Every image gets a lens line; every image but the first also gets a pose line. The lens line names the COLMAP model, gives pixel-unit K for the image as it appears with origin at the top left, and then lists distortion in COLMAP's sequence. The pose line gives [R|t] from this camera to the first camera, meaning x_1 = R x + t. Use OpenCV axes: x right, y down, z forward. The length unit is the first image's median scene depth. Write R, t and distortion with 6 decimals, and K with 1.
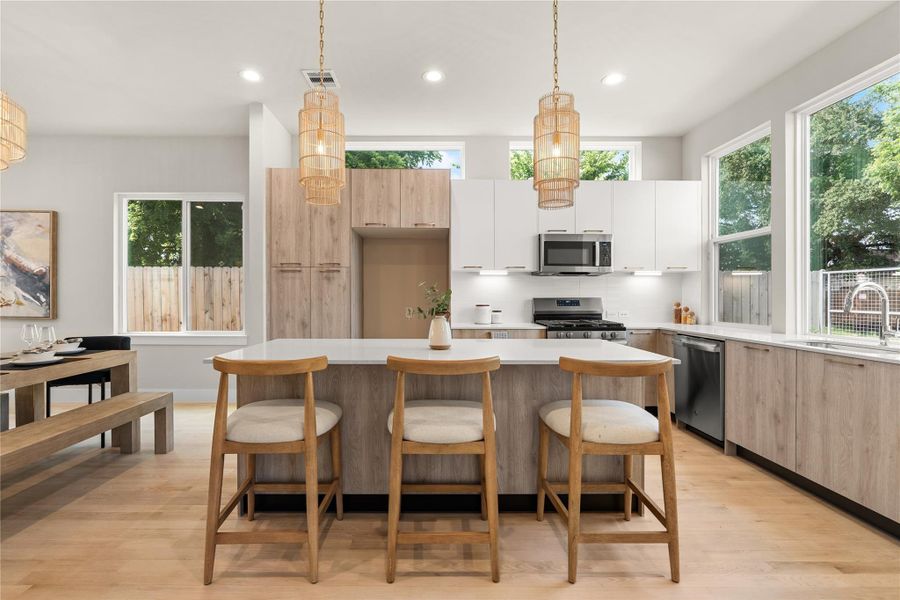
lens RADIAL K [[403.4, 0, 438.0], [0, 403.4, 296.3], [0, 0, 1]] dist [-0.004440, 0.001065]
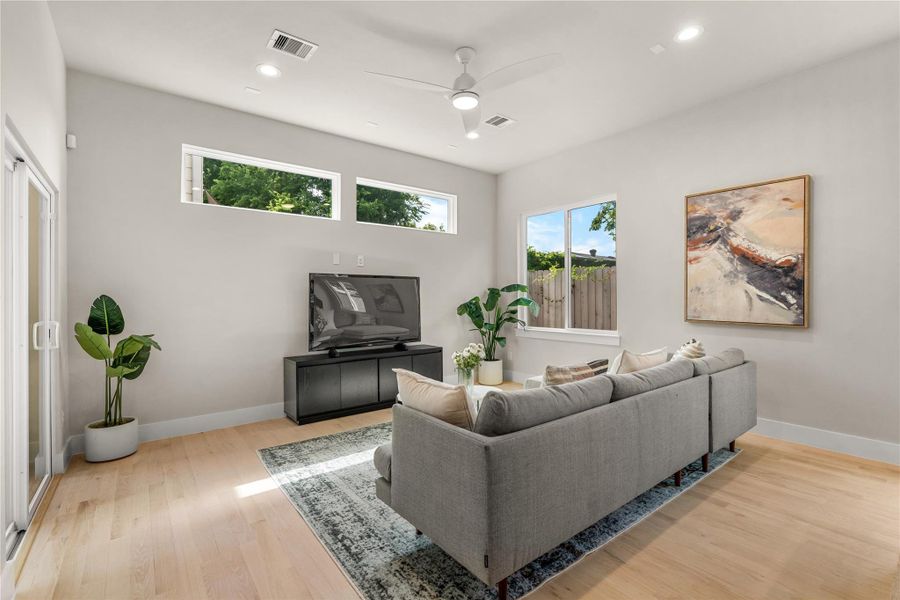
lens RADIAL K [[403.4, 0, 445.7], [0, 403.4, 298.1], [0, 0, 1]] dist [-0.004440, 0.001065]
pose [[0.610587, -0.000467, -0.791949, -0.847930], [0.008009, 0.999952, 0.005584, -0.005810], [0.791909, -0.009752, 0.610562, 0.069166]]
